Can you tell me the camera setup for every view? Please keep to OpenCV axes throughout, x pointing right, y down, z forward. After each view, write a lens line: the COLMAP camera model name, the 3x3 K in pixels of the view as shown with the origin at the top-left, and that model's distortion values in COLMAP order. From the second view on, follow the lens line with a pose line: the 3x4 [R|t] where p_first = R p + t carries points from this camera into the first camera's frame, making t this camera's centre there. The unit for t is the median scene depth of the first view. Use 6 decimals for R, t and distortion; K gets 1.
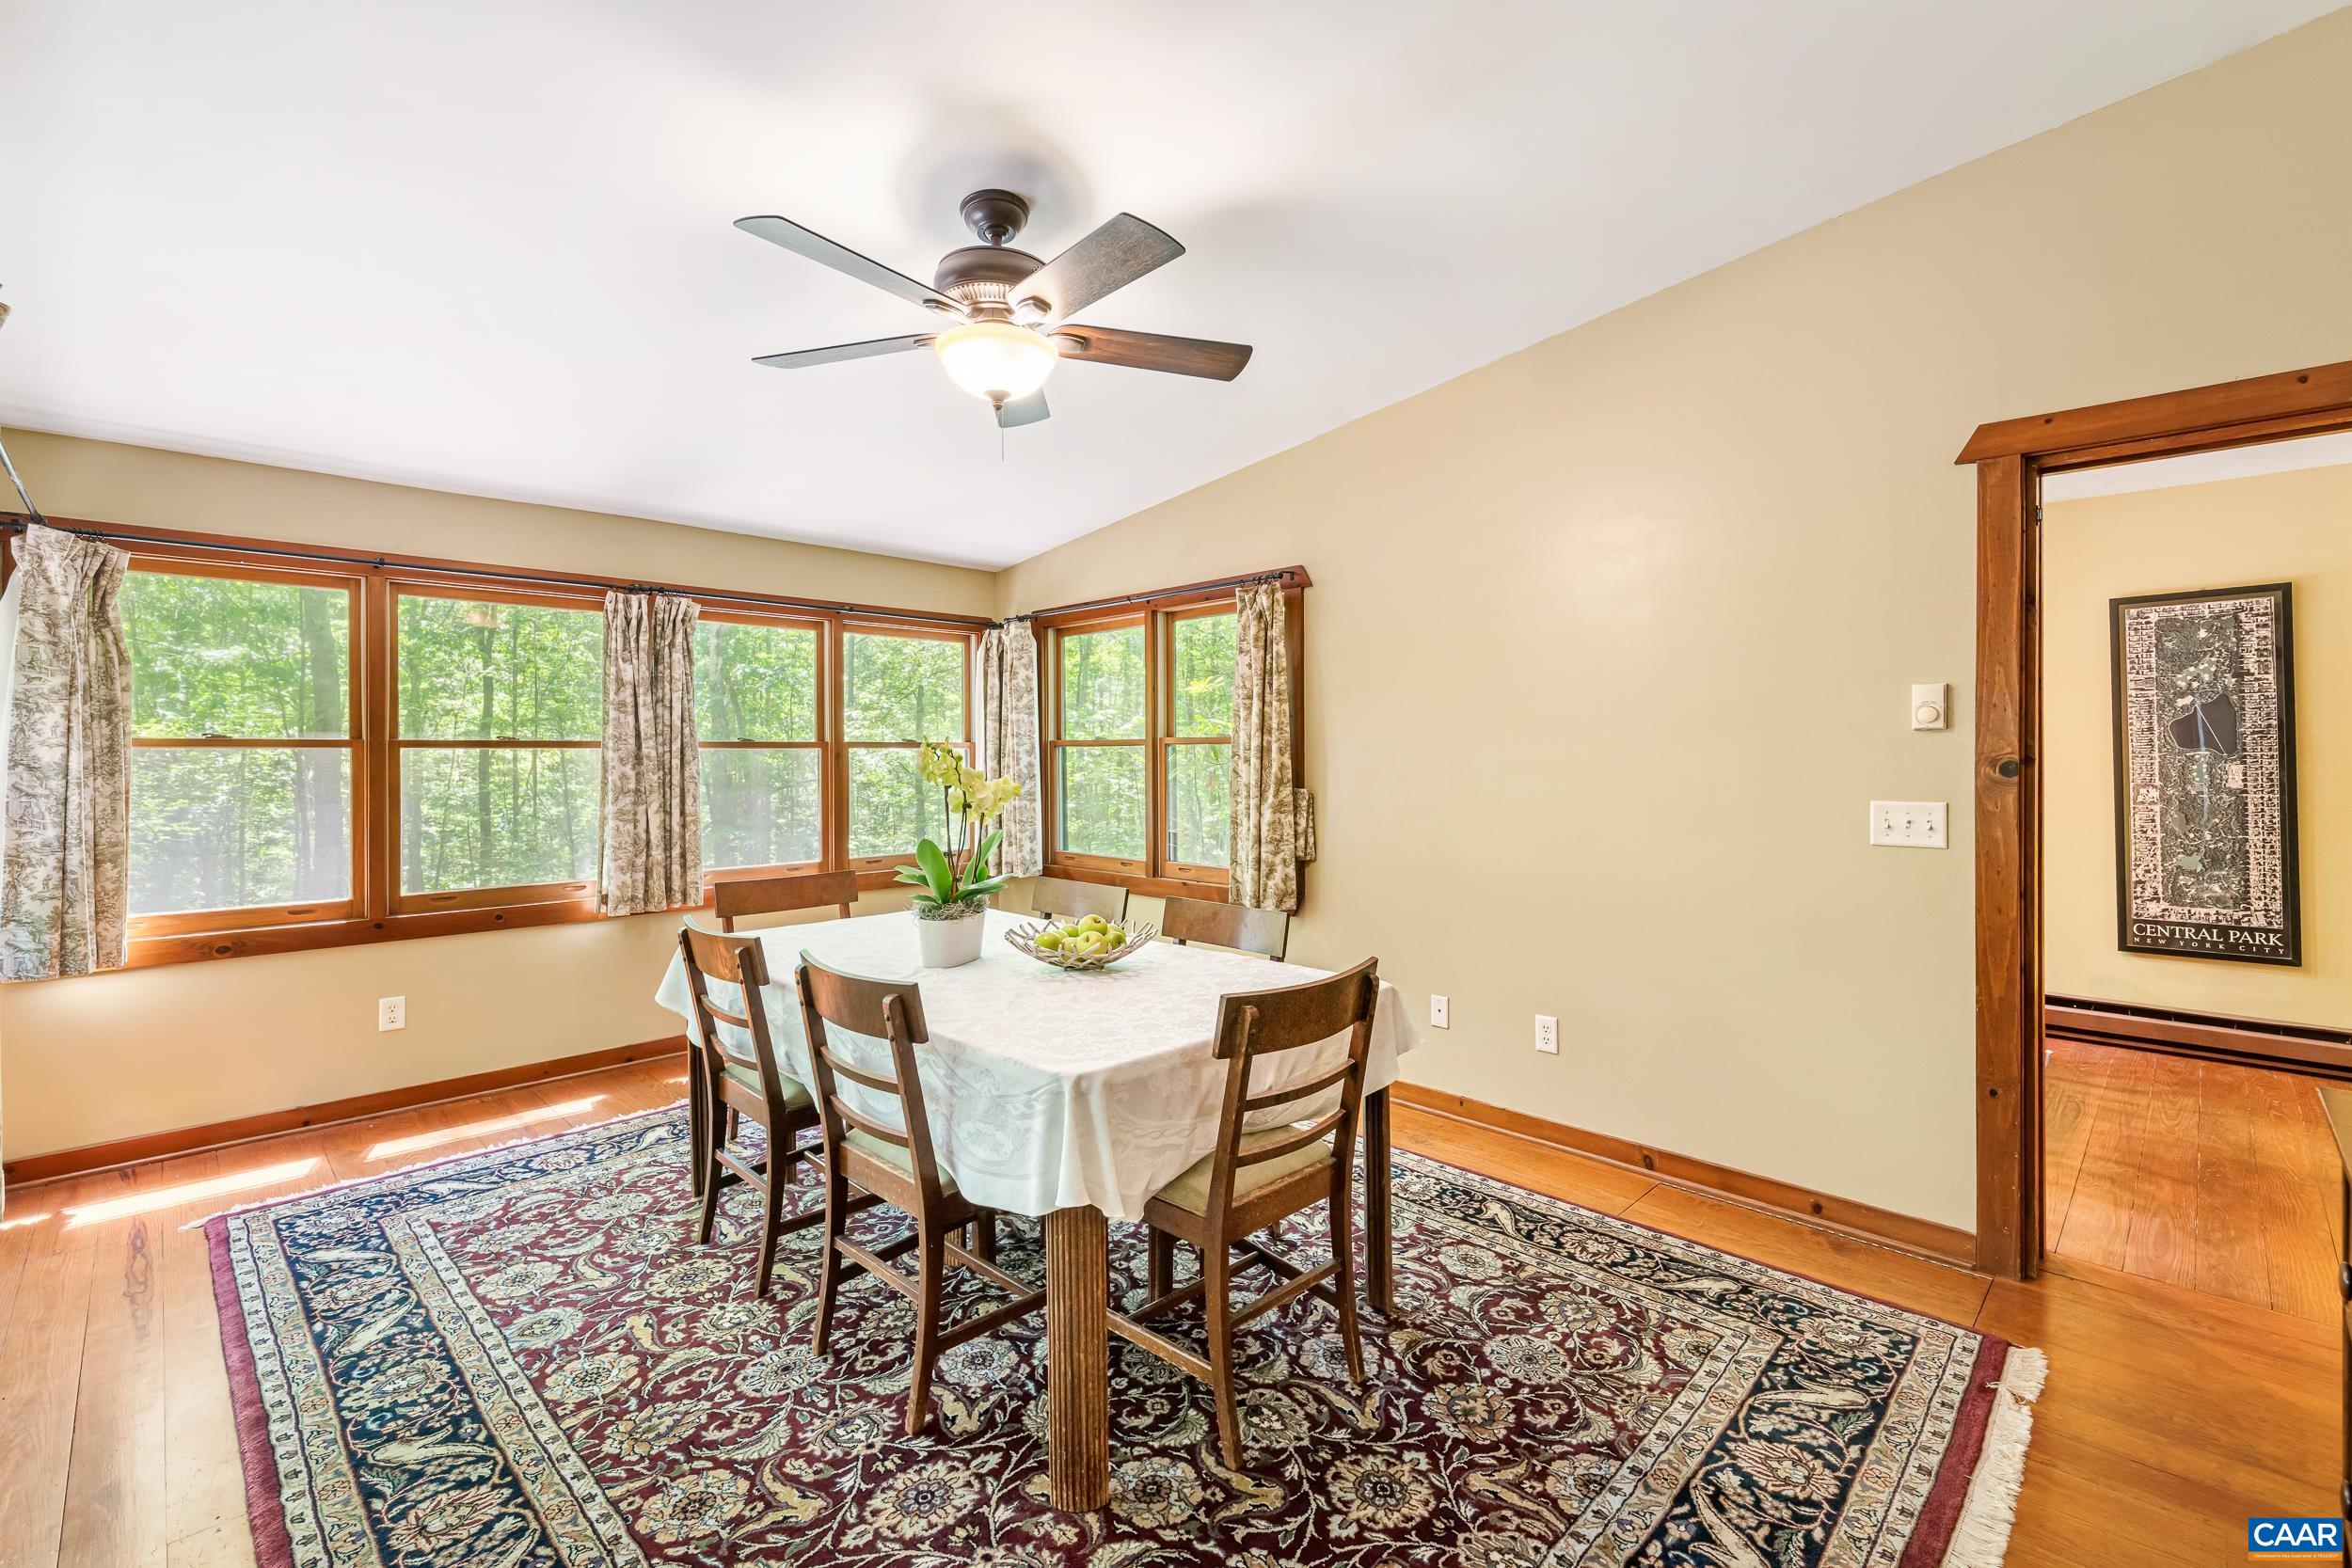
lens RADIAL K [[1028.4, 0, 1176.9], [0, 1028.4, 770.2], [0, 0, 1]] dist [-0.001003, -0.000117]
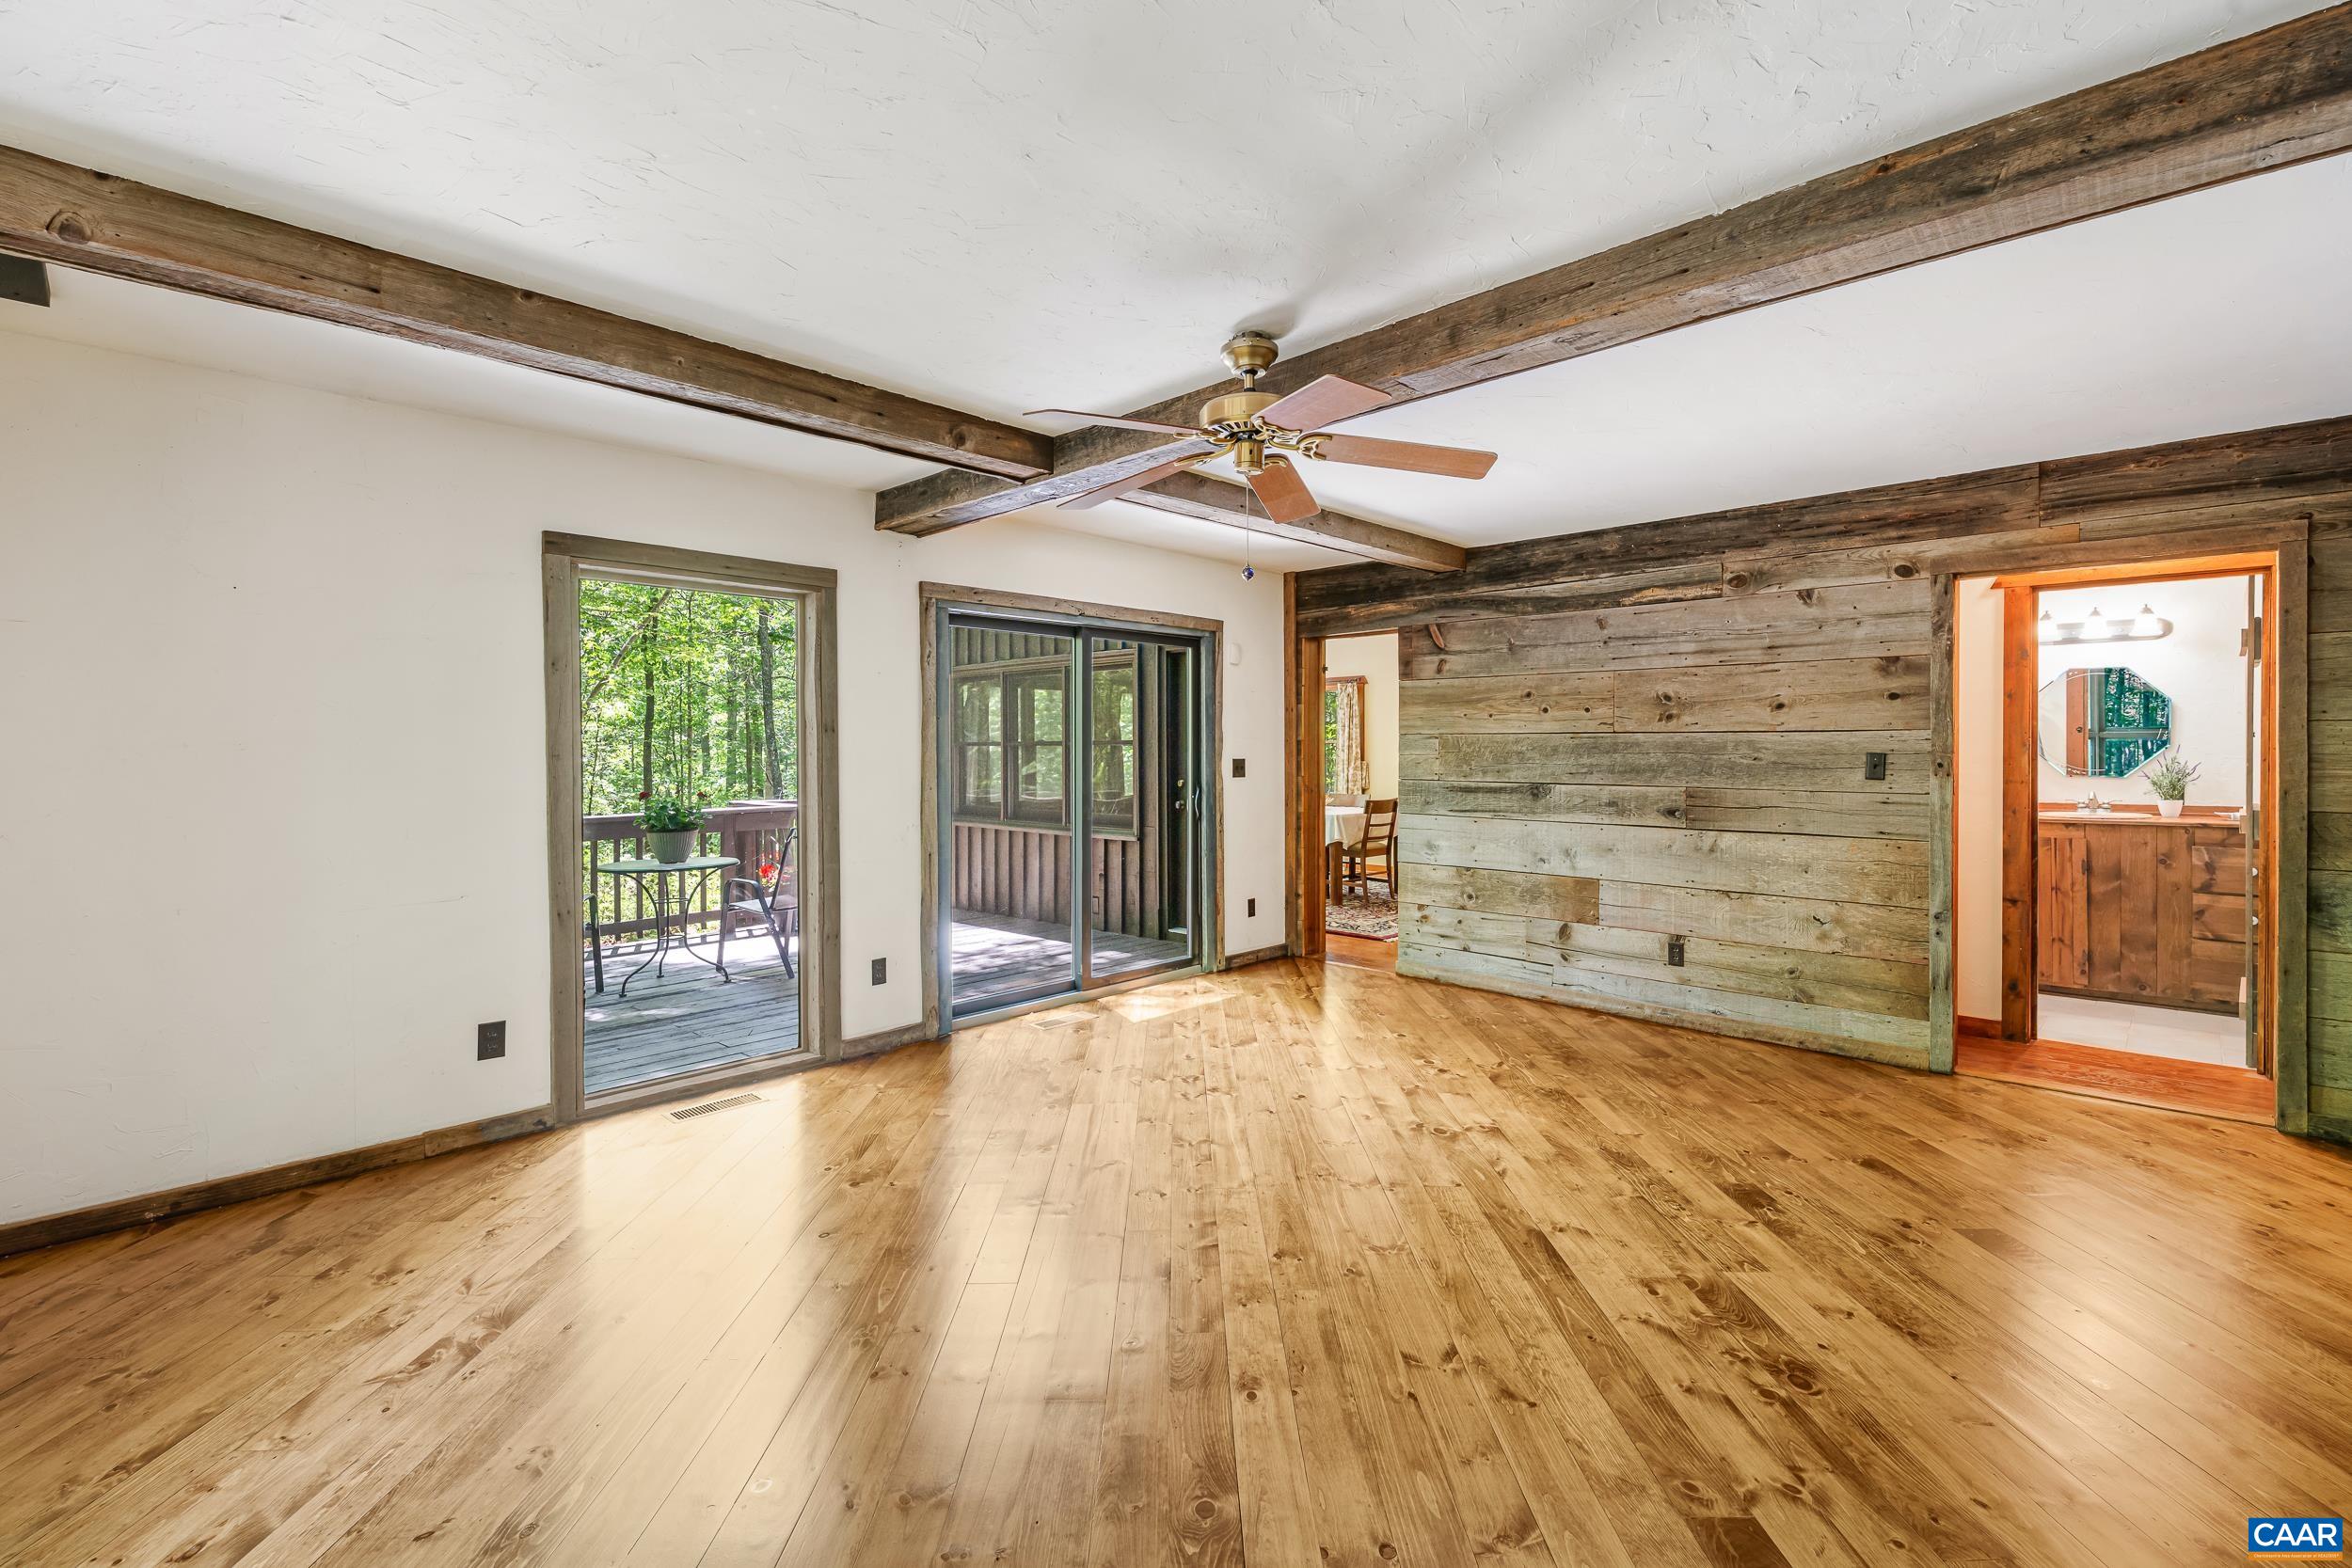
lens RADIAL K [[1028.4, 0, 1175.1], [0, 1028.4, 770.6], [0, 0, 1]] dist [-0.001003, -0.000117]
pose [[0.999984, 0.000751, 0.005628, -0.740192], [-0.000802, 0.999959, 0.009040, 0.036311], [-0.005621, -0.009045, 0.999943, -3.197812]]
